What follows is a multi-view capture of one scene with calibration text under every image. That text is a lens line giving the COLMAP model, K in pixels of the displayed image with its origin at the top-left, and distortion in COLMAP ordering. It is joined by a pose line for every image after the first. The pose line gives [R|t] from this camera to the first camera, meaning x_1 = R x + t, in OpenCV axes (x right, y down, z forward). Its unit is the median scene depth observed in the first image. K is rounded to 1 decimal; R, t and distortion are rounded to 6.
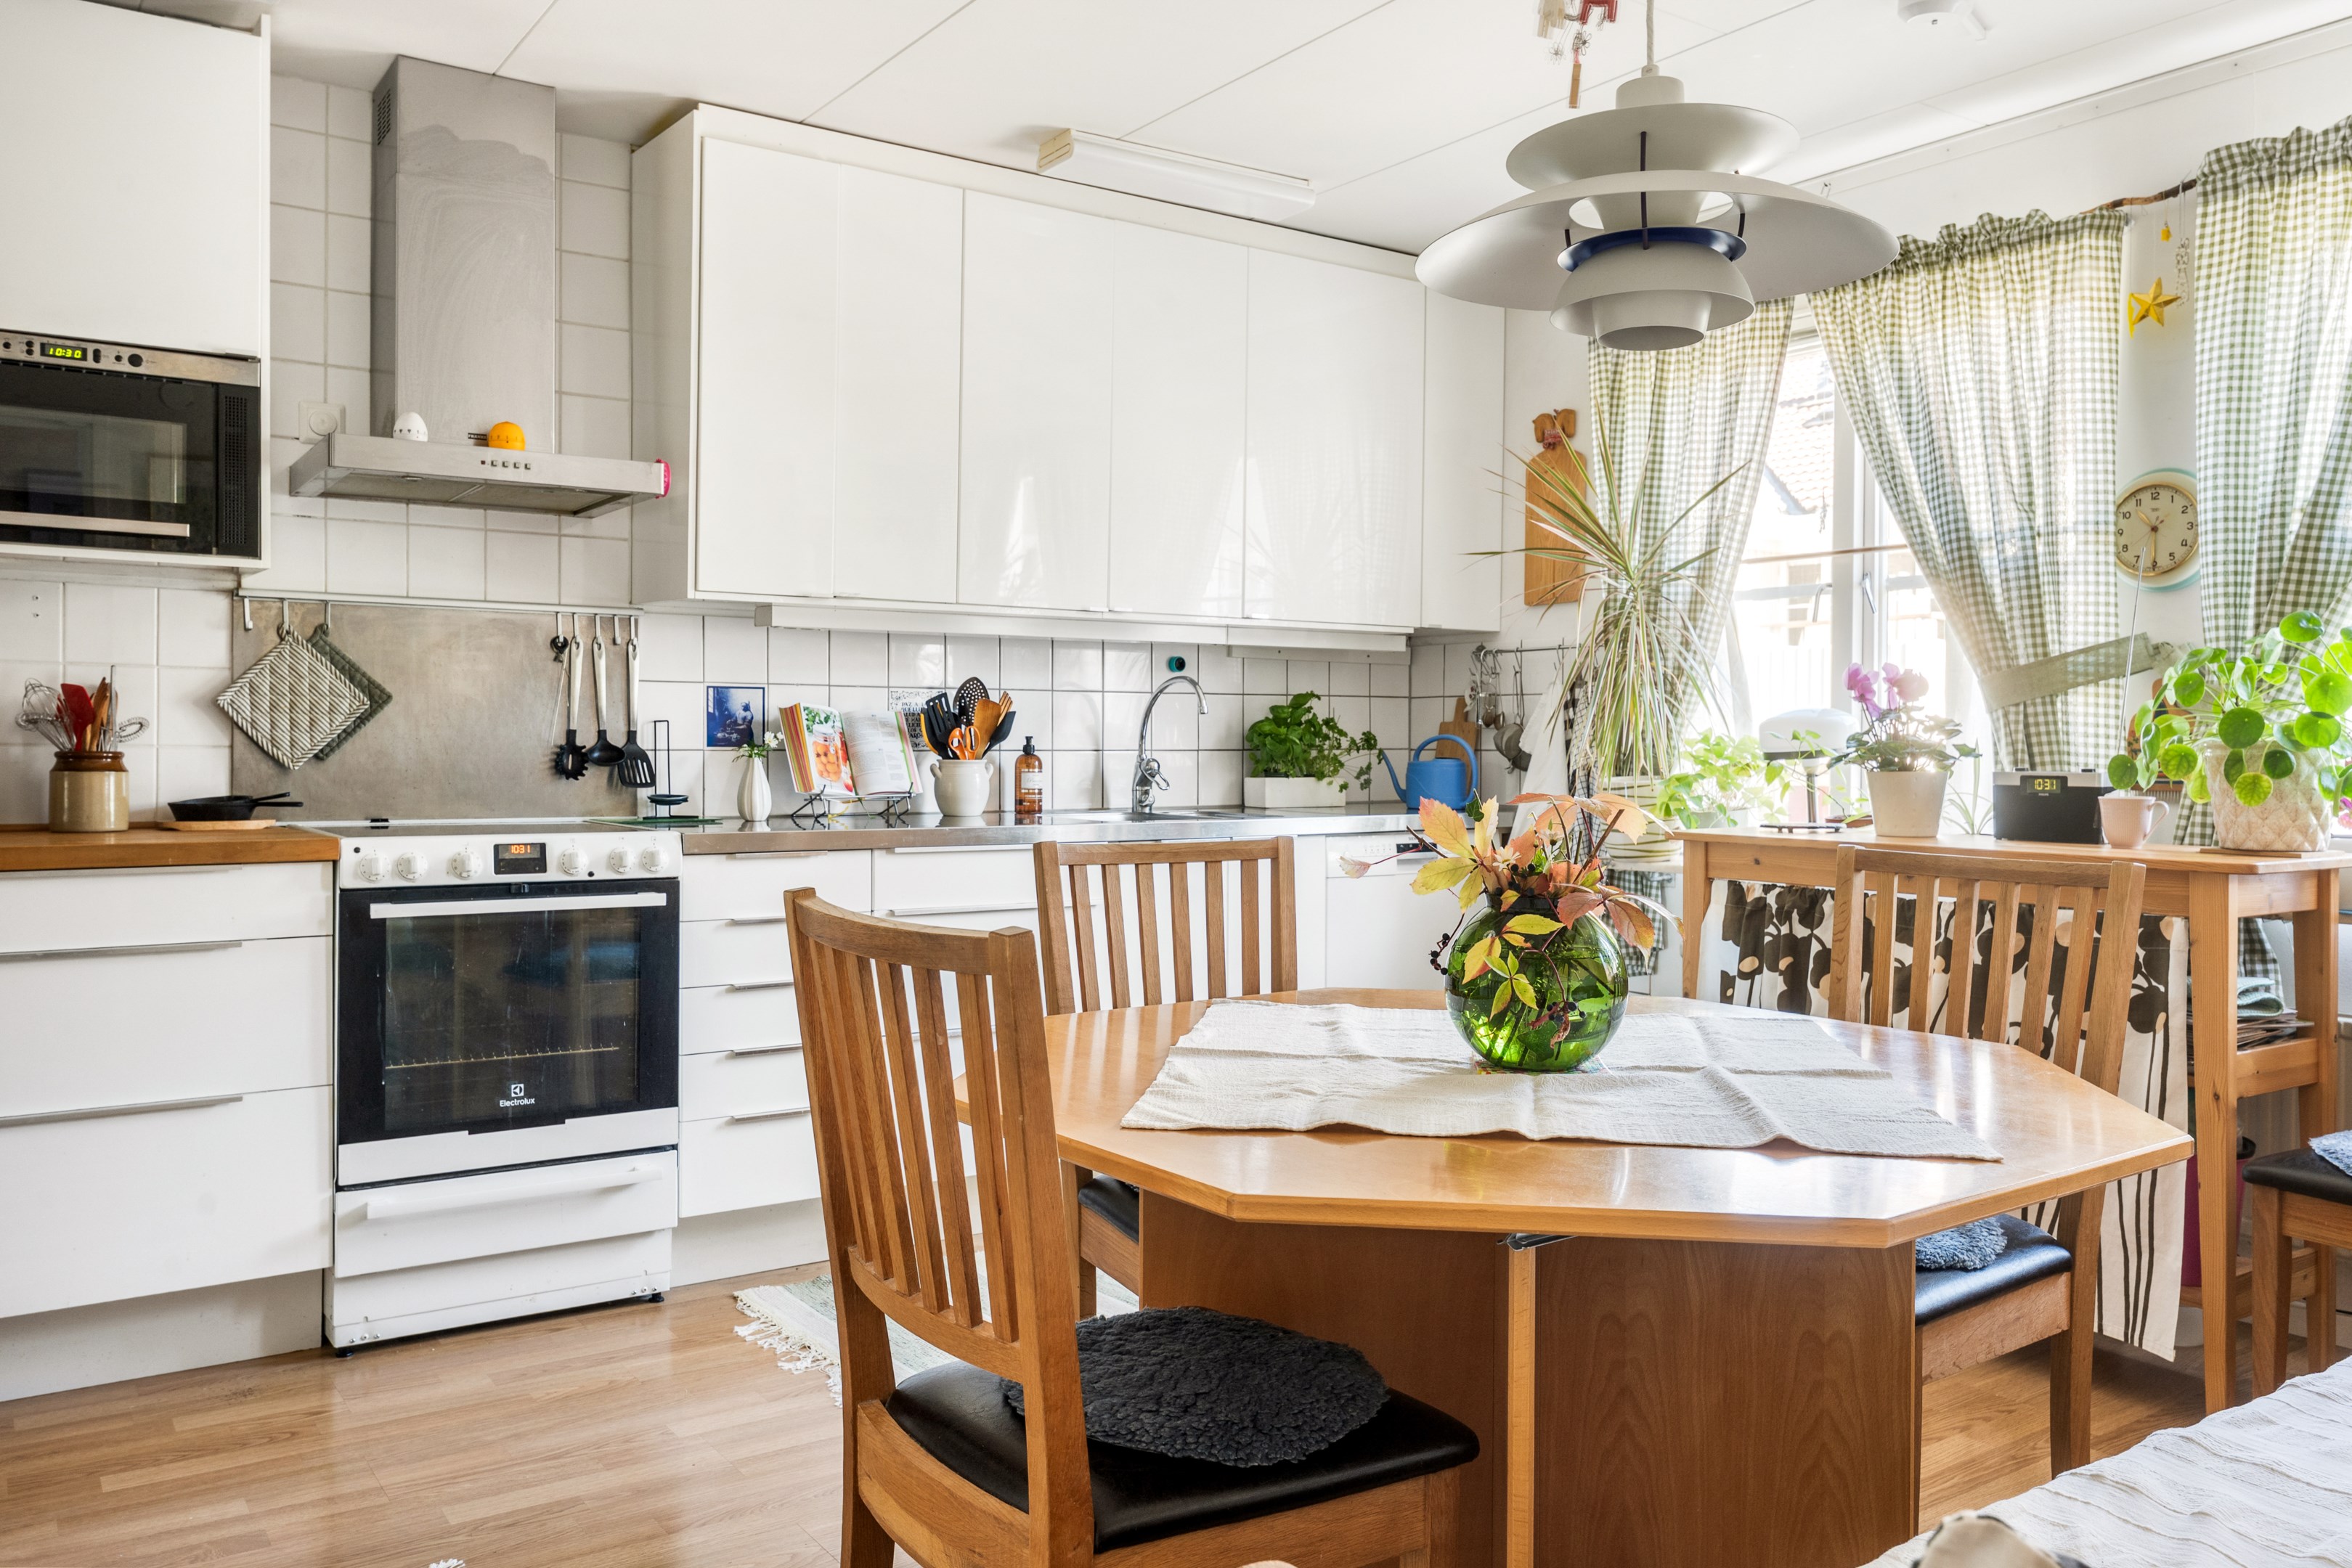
lens RADIAL K [[1781.1, 0, 1176.9], [0, 1781.1, 761.1], [0, 0, 1]] dist [0.001440, -0.001933]
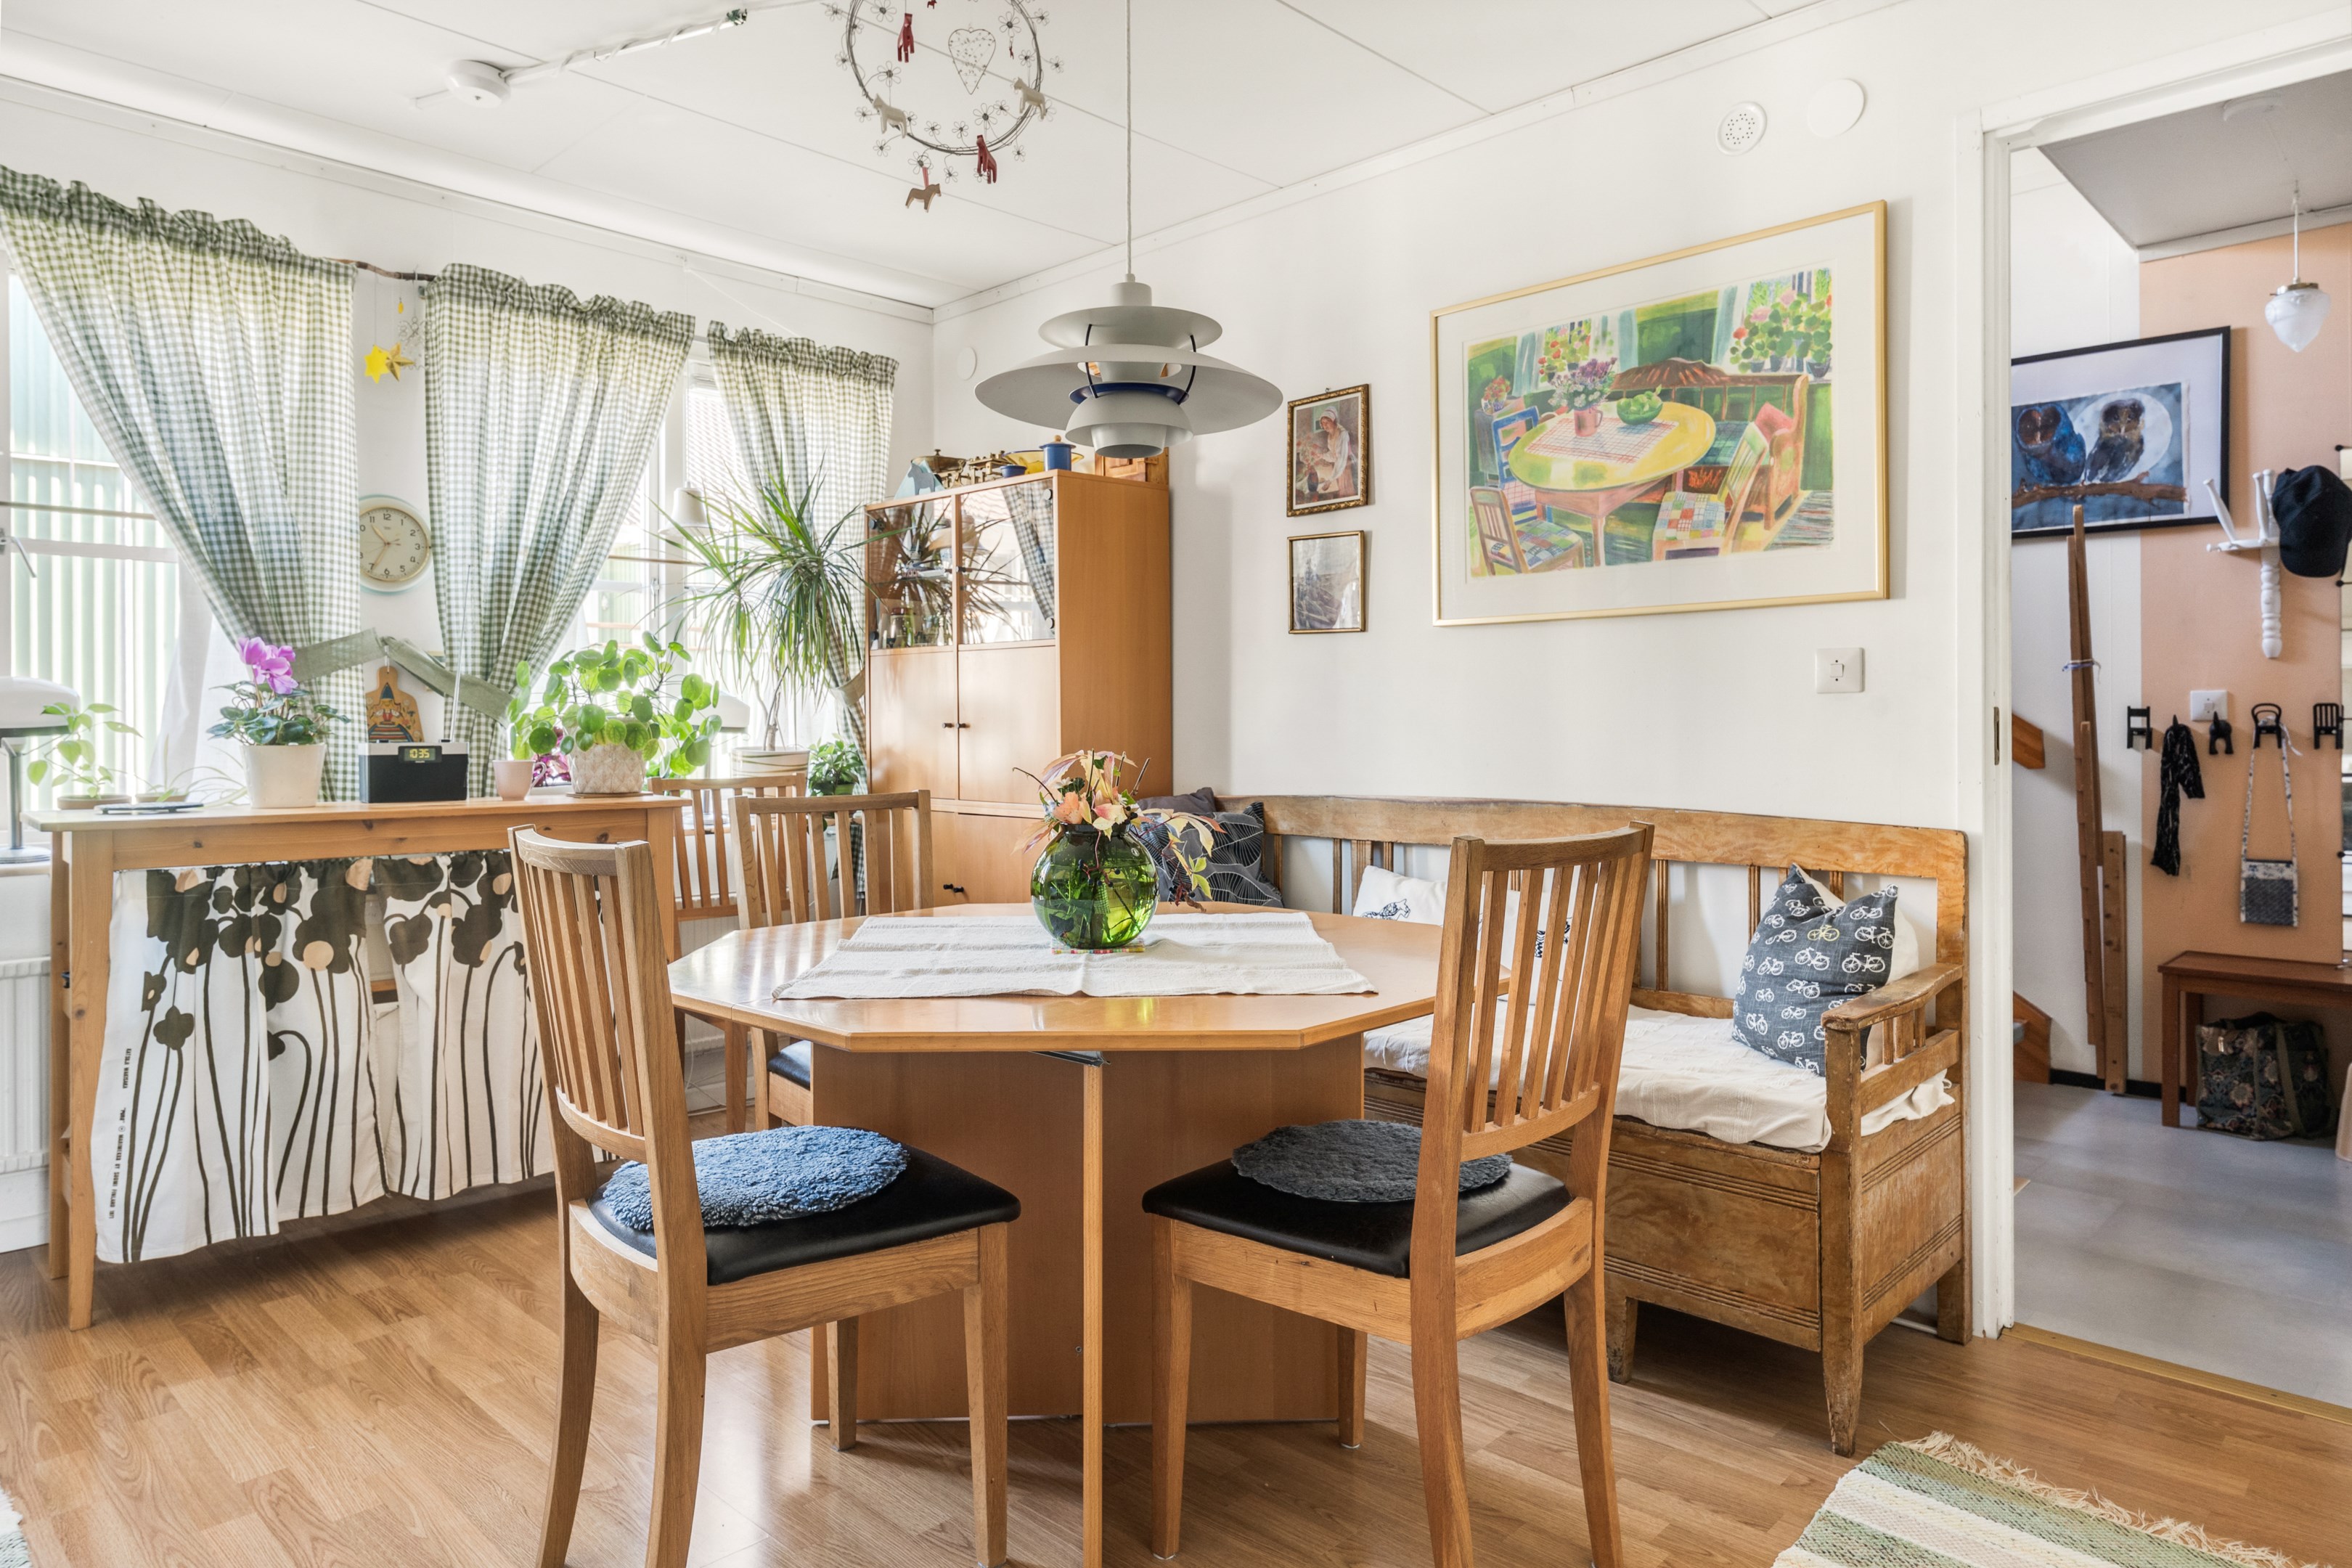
lens RADIAL K [[1427.7, 0, 1182.5], [0, 1427.7, 729.2], [0, 0, 1]] dist [0.003393, -0.001380]
pose [[-0.199801, -0.002764, 0.979833, -0.498211], [0.011778, 0.999917, 0.005222, -0.001704], [-0.979766, 0.012584, -0.199752, 0.633082]]
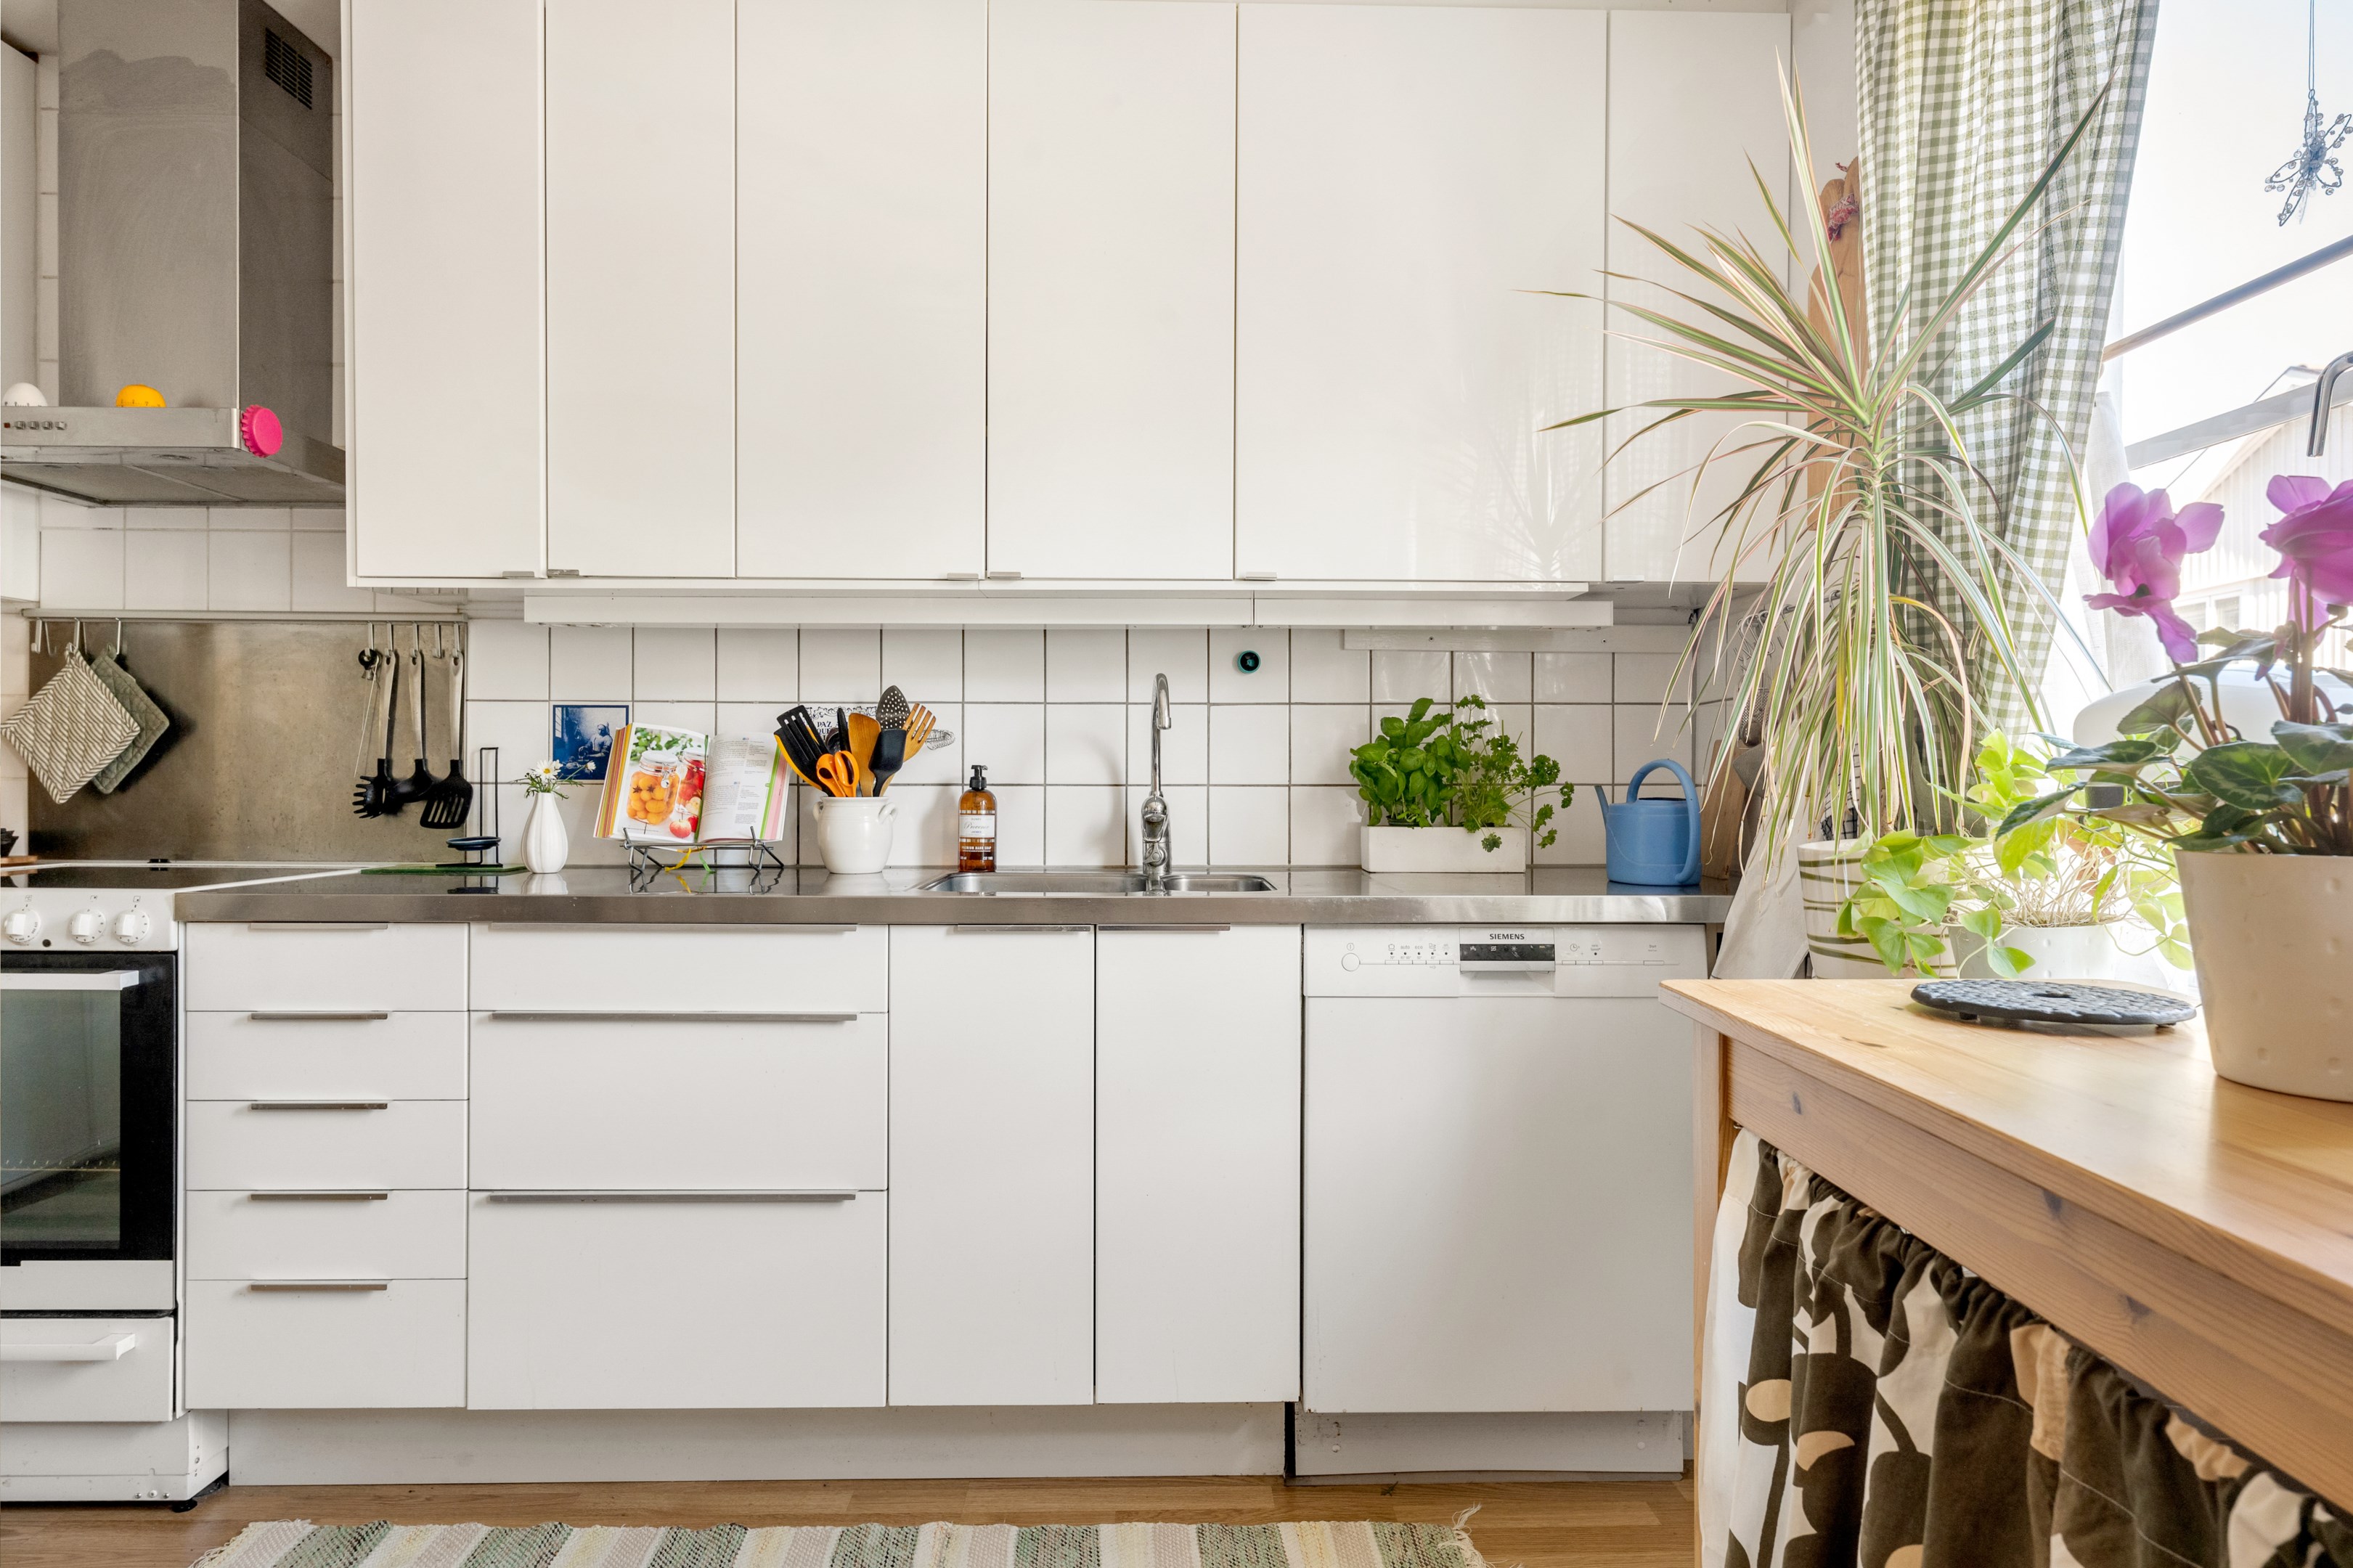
lens RADIAL K [[1398.7, 0, 1176.5], [0, 1398.7, 784.0], [0, 0, 1]] dist [0.001074, -0.000036]
pose [[0.833191, -0.001604, -0.552982, 0.367478], [-0.005483, 0.999923, -0.011162, -0.000495], [0.552958, 0.012332, 0.833118, 0.698179]]
